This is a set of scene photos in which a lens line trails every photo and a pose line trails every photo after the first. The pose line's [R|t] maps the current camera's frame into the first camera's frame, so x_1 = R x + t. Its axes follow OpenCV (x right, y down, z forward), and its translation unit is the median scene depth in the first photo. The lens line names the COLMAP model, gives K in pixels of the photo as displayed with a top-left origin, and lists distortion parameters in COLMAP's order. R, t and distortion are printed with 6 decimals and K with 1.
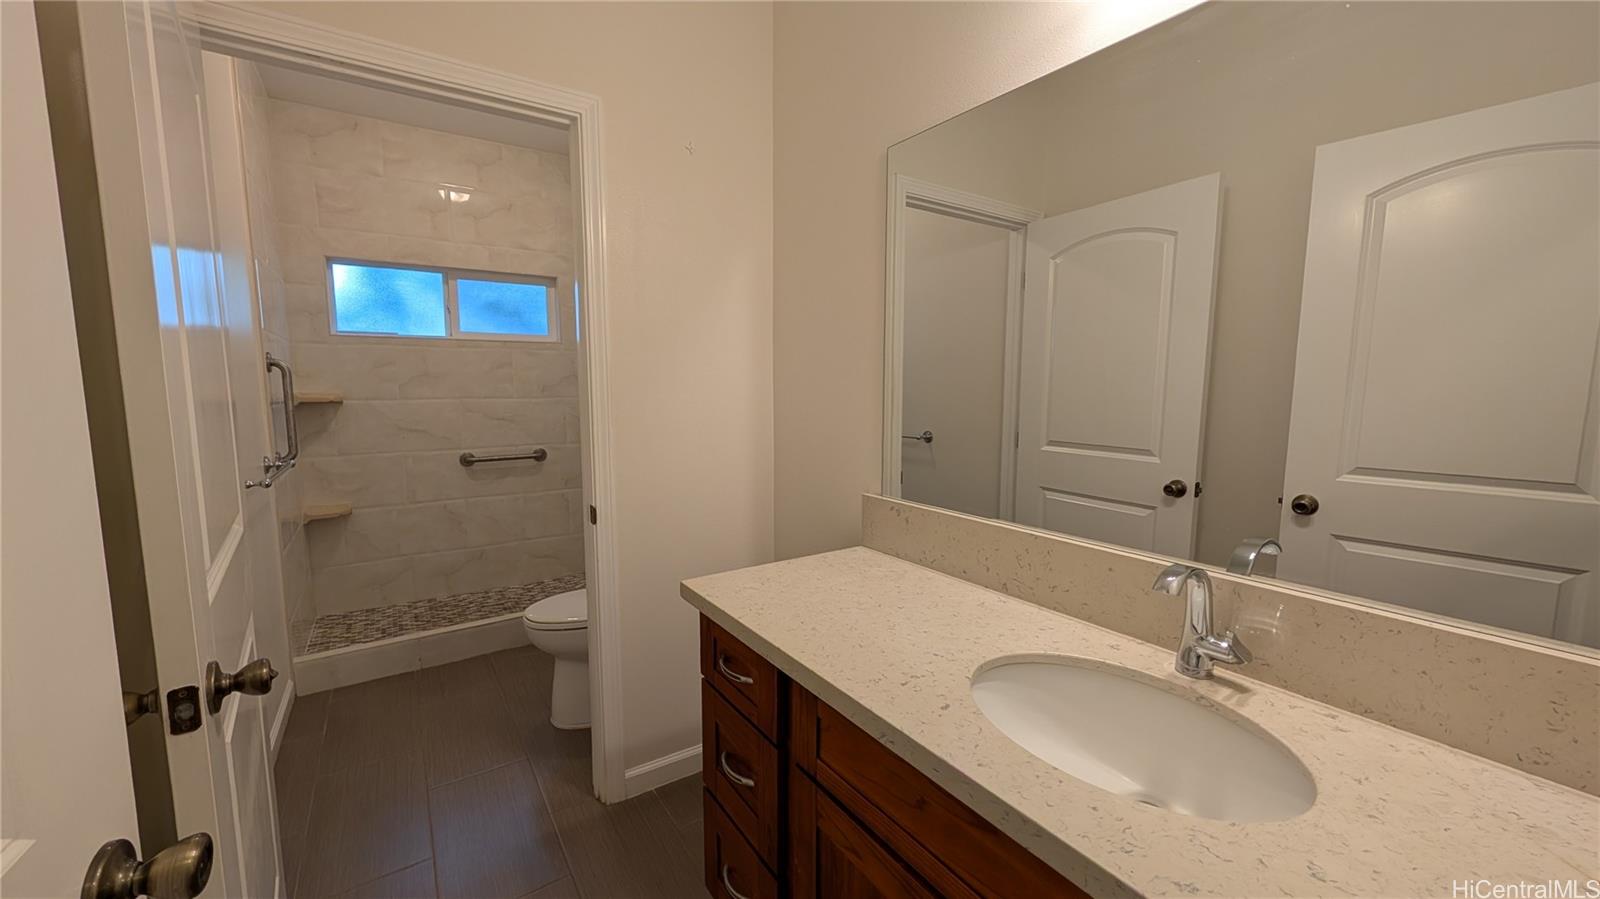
lens RADIAL K [[649.5, 0, 840.7], [0, 649.5, 461.8], [0, 0, 1]] dist [0.001798, 0.000076]
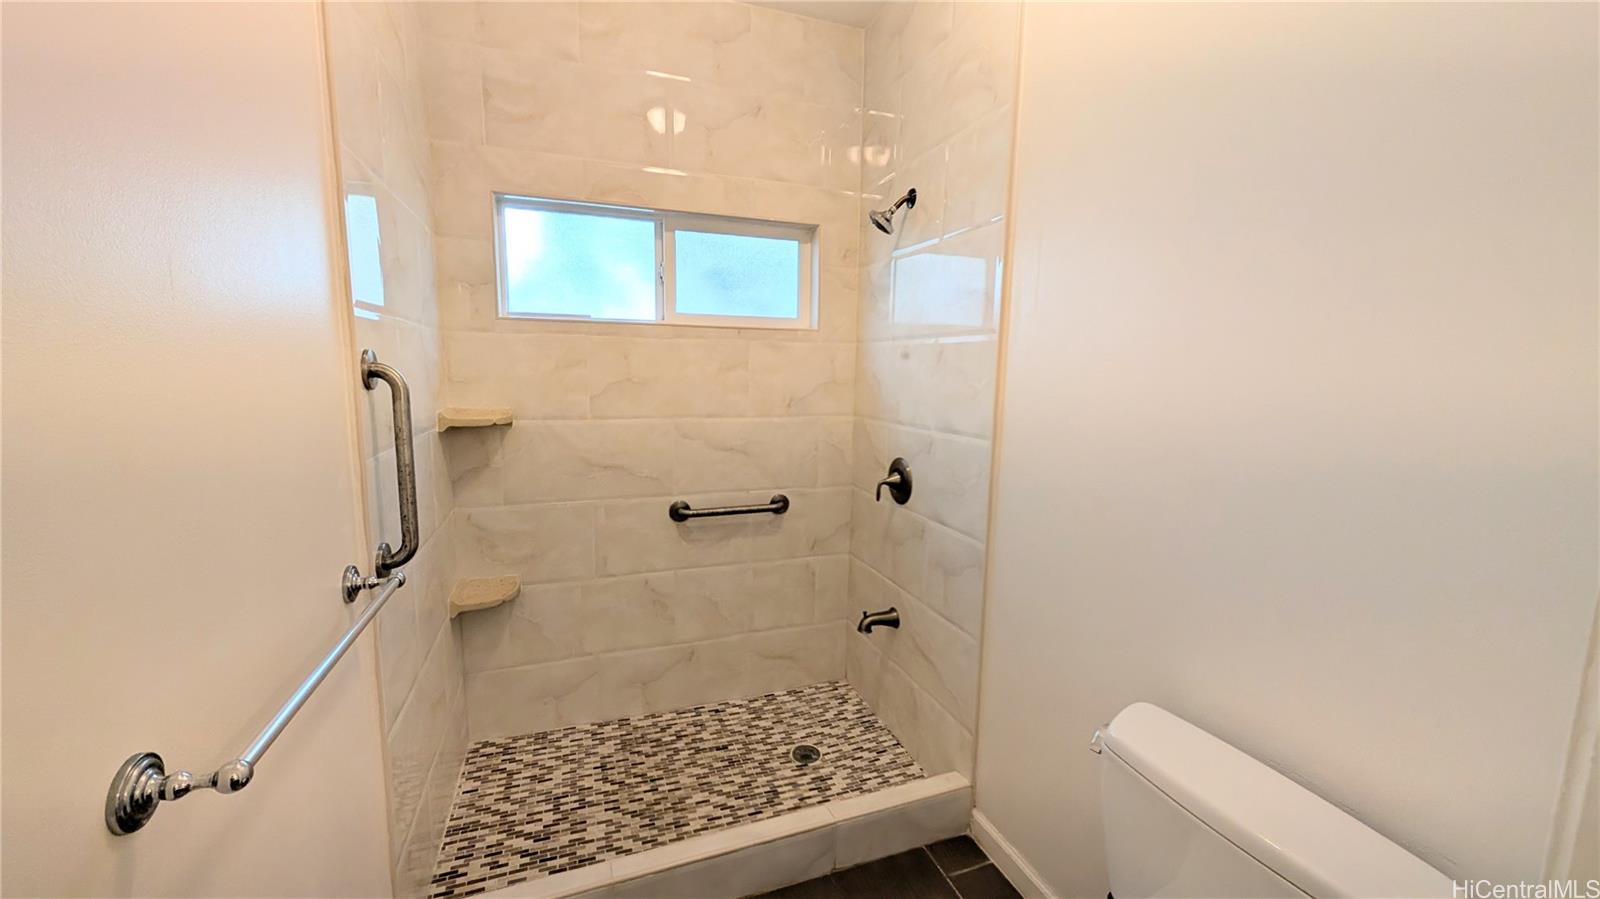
lens RADIAL K [[600.3, 0, 813.6], [0, 600.3, 452.7], [0, 0, 1]] dist [0.003122, 0.000215]
pose [[0.974043, 0.047879, -0.221243, -0.320662], [-0.042503, 0.998675, 0.029000, -0.086467], [0.222338, -0.018843, 0.974788, 0.455717]]
